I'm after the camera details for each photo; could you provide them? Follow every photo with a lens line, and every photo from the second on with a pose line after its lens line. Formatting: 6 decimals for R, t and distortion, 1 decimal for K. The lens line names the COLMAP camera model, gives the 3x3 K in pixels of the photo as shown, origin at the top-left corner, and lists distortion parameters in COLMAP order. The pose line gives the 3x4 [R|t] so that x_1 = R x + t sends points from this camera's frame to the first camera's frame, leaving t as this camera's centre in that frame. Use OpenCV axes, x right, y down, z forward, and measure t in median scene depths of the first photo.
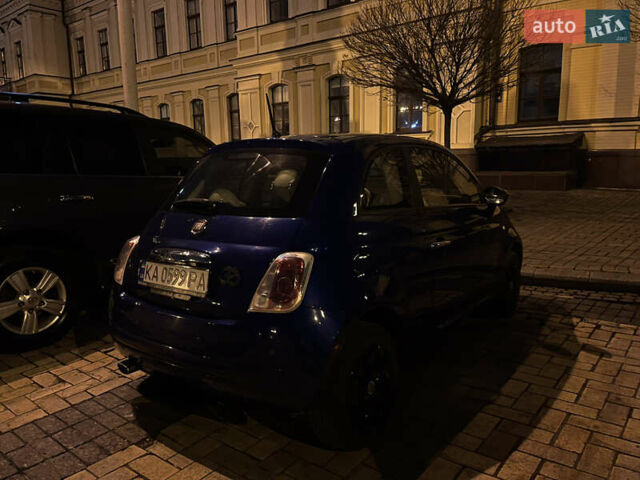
lens RADIAL K [[475.8, 0, 320.0], [0, 475.8, 240.0], [0, 0, 1]] dist [0.051553, -0.079834]
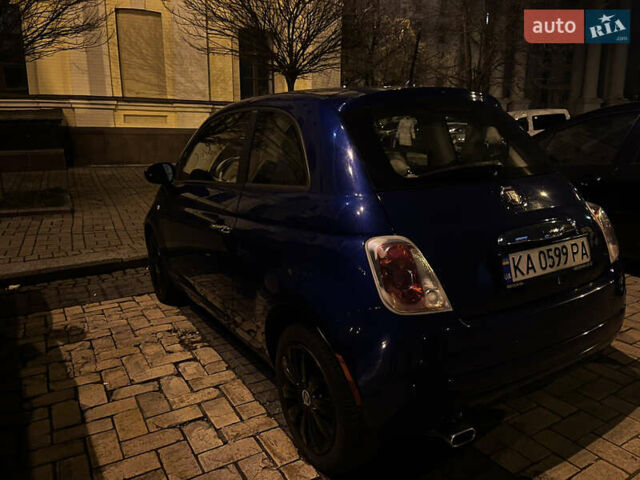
lens RADIAL K [[484.7, 0, 320.0], [0, 484.7, 240.0], [0, 0, 1]] dist [0.056832, -0.087657]
pose [[0.371434, -0.184373, 0.909969, -0.208209], [0.154275, 0.978716, 0.135330, -0.021632], [-0.915552, 0.090119, 0.391973, 0.181500]]
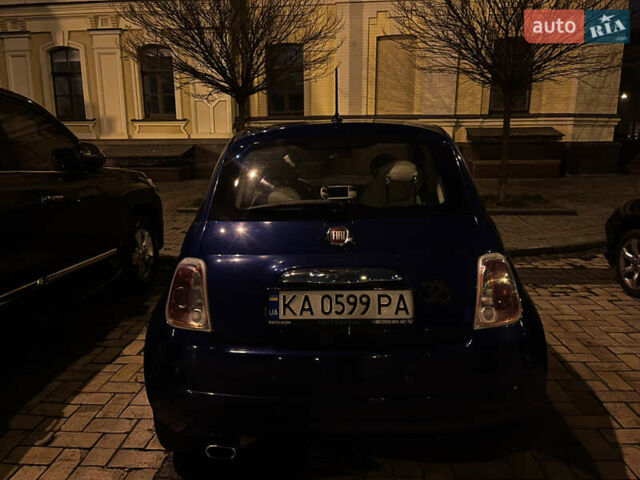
lens RADIAL K [[475.5, 0, 315.1], [0, 475.5, 237.3], [0, 0, 1]] dist [0.066766, -0.086746]
pose [[0.830914, -0.094332, 0.548347, -0.131656], [0.085577, 0.995464, 0.041574, -0.011576], [-0.549781, 0.012381, 0.835217, 0.069233]]
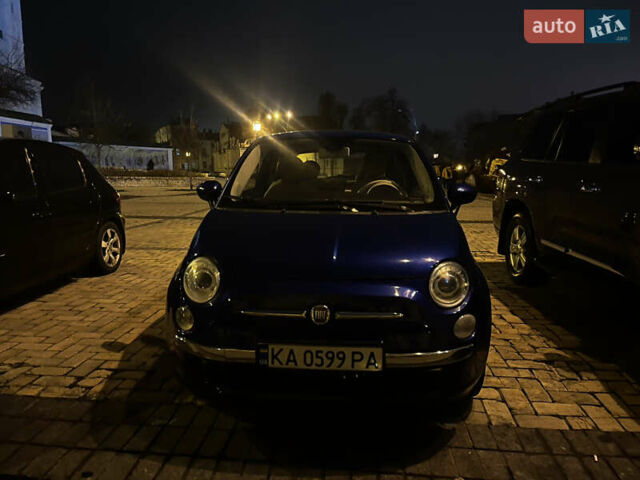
lens RADIAL K [[484.7, 0, 320.0], [0, 484.7, 240.0], [0, 0, 1]] dist [0.056832, -0.087657]
pose [[-0.834315, 0.098679, -0.542384, 0.194564], [-0.067773, 0.958027, 0.278551, -0.076208], [0.547106, 0.269158, -0.792609, 0.516465]]
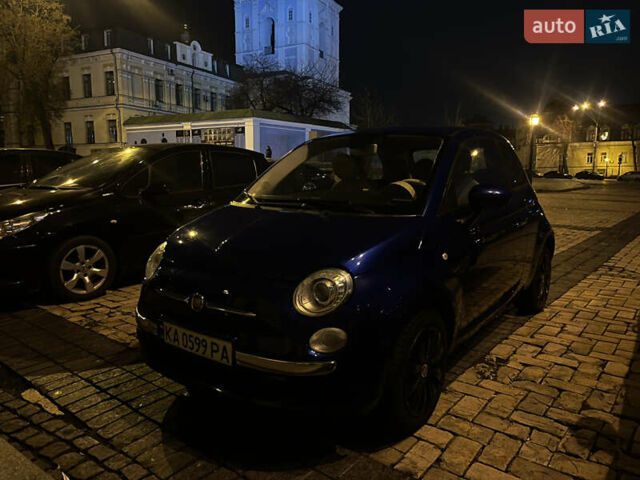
lens RADIAL K [[484.7, 0, 320.0], [0, 484.7, 240.0], [0, 0, 1]] dist [0.056832, -0.087657]
pose [[-0.999687, 0.020474, 0.014344, 0.062473], [0.023791, 0.955371, 0.294450, -0.078830], [-0.007675, 0.294699, -0.955559, 0.554307]]
